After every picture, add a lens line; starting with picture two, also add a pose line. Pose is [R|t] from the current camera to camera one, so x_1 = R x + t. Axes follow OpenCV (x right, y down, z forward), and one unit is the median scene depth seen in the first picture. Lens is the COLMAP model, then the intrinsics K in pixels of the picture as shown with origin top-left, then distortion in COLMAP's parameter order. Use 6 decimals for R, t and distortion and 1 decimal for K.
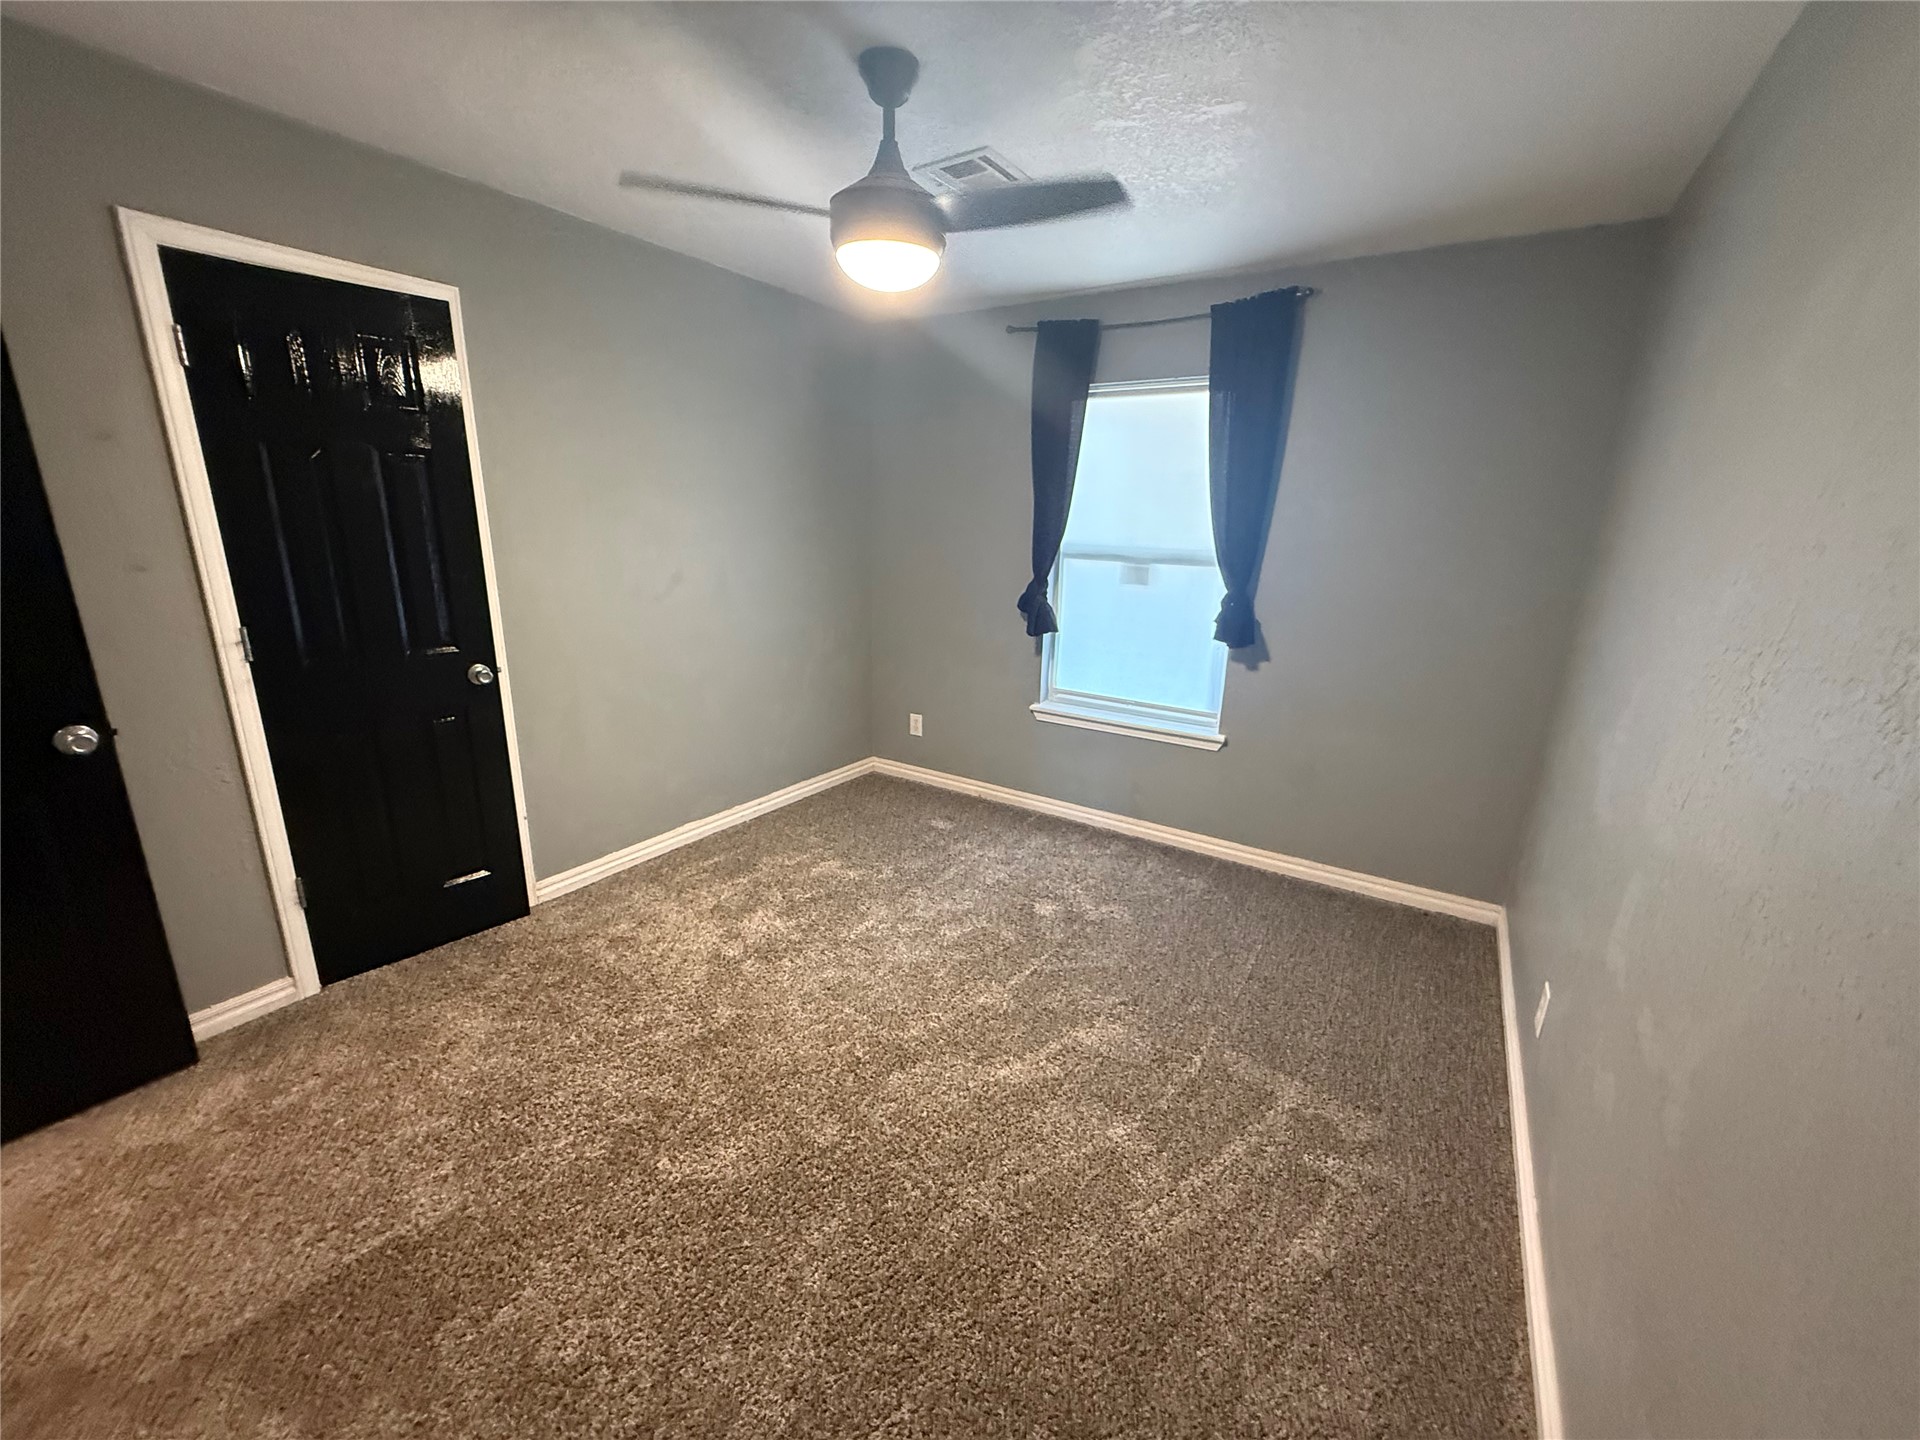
lens RADIAL K [[765.9, 0, 962.1], [0, 765.9, 711.1], [0, 0, 1]] dist [-0.001953, 0.000432]
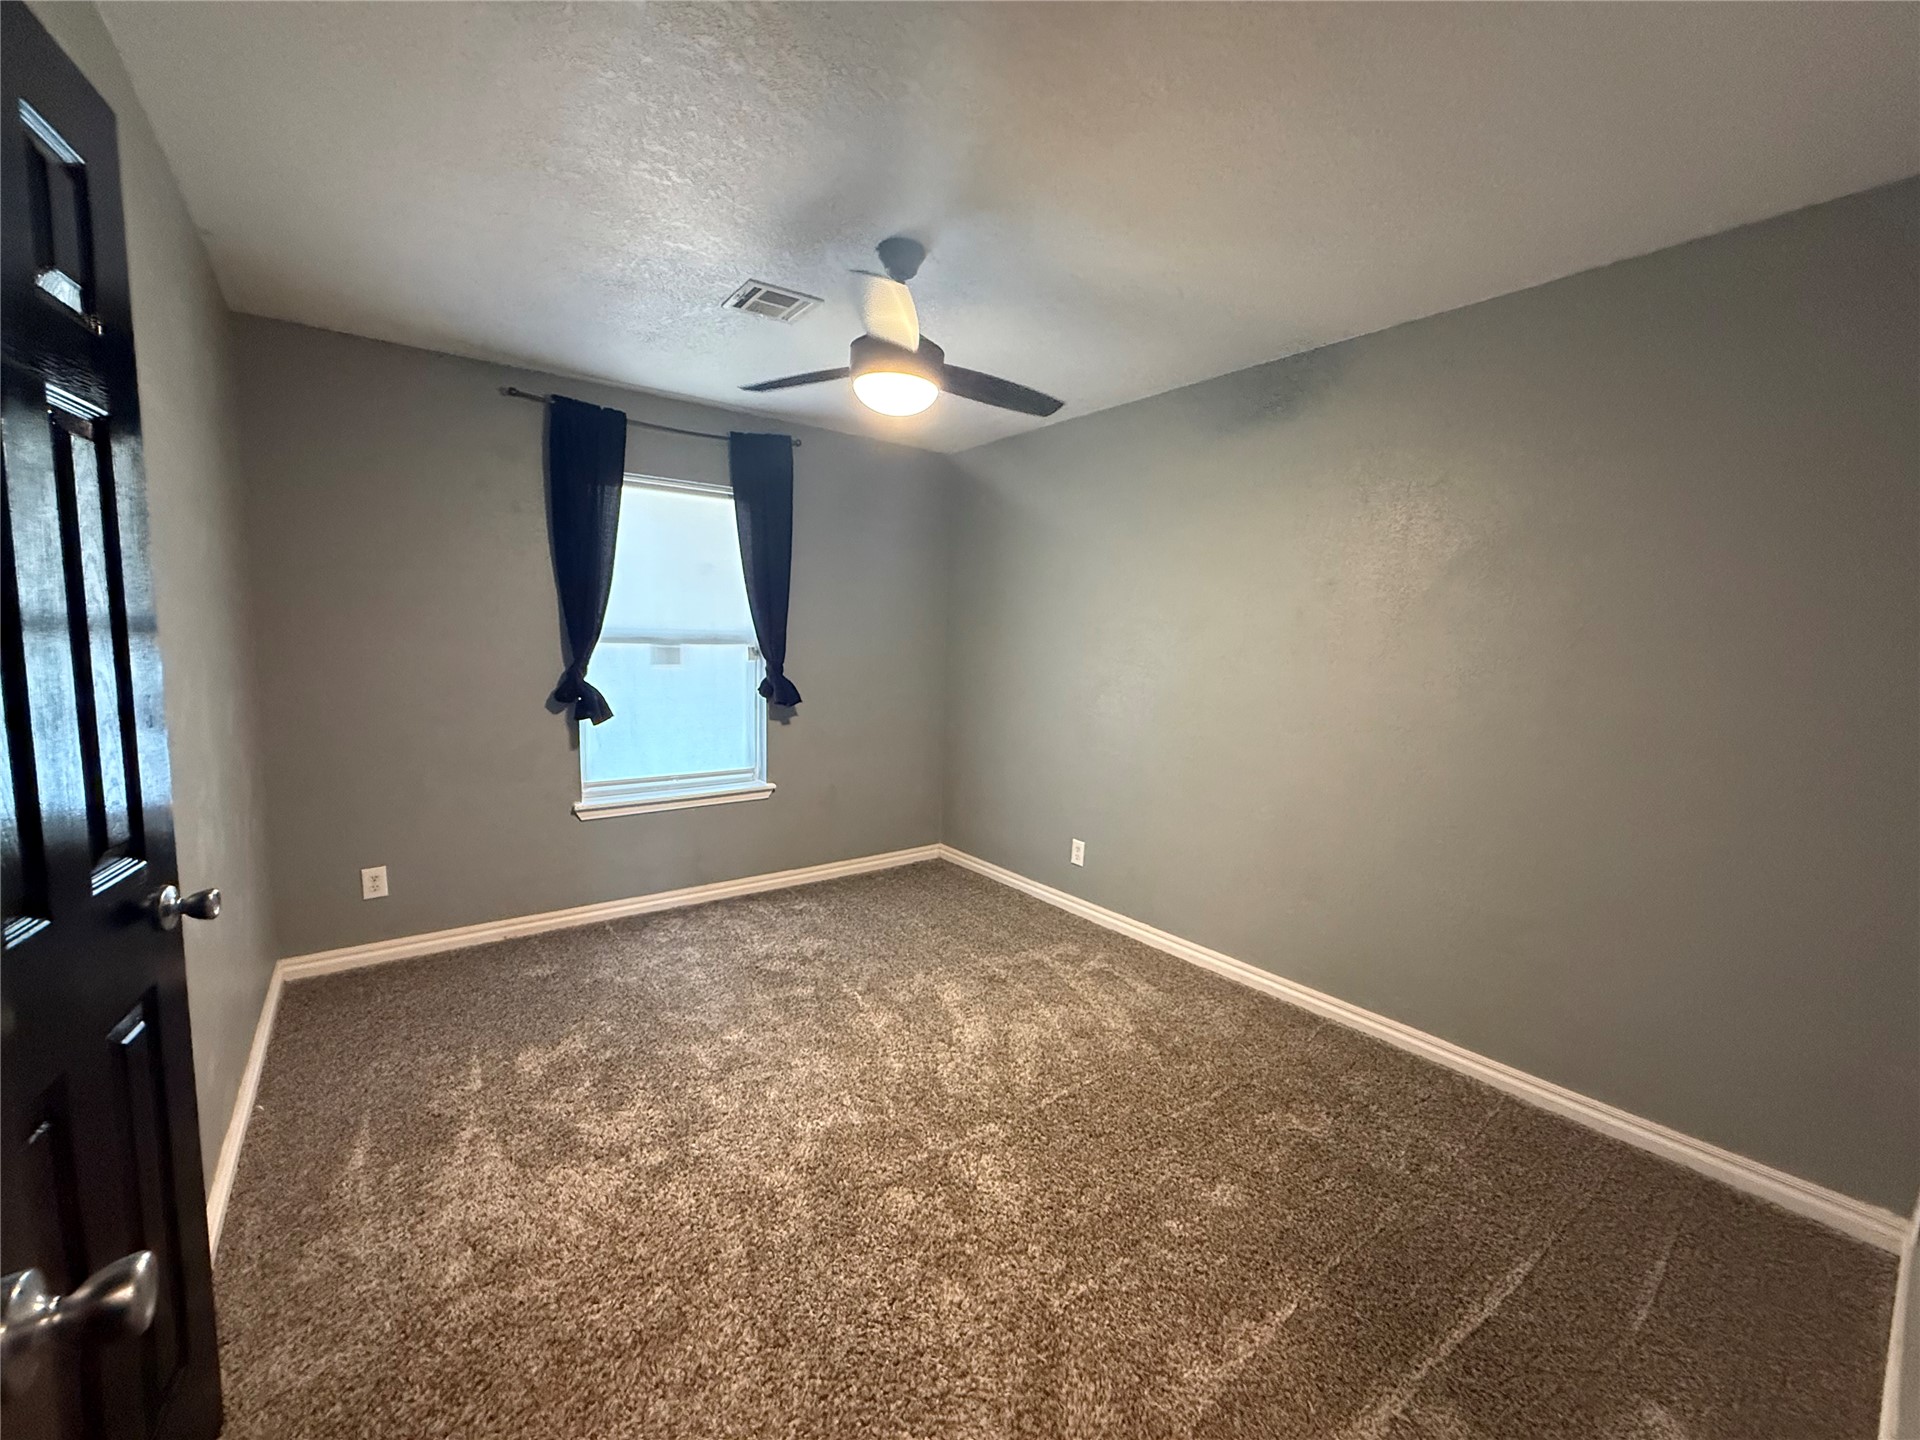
lens RADIAL K [[765.9, 0, 951.1], [0, 765.9, 704.9], [0, 0, 1]] dist [-0.001953, 0.000432]
pose [[0.353832, -0.105916, 0.929292, -0.668860], [0.215171, 0.976136, 0.029328, -0.063081], [-0.910222, 0.189580, 0.368179, 0.294782]]
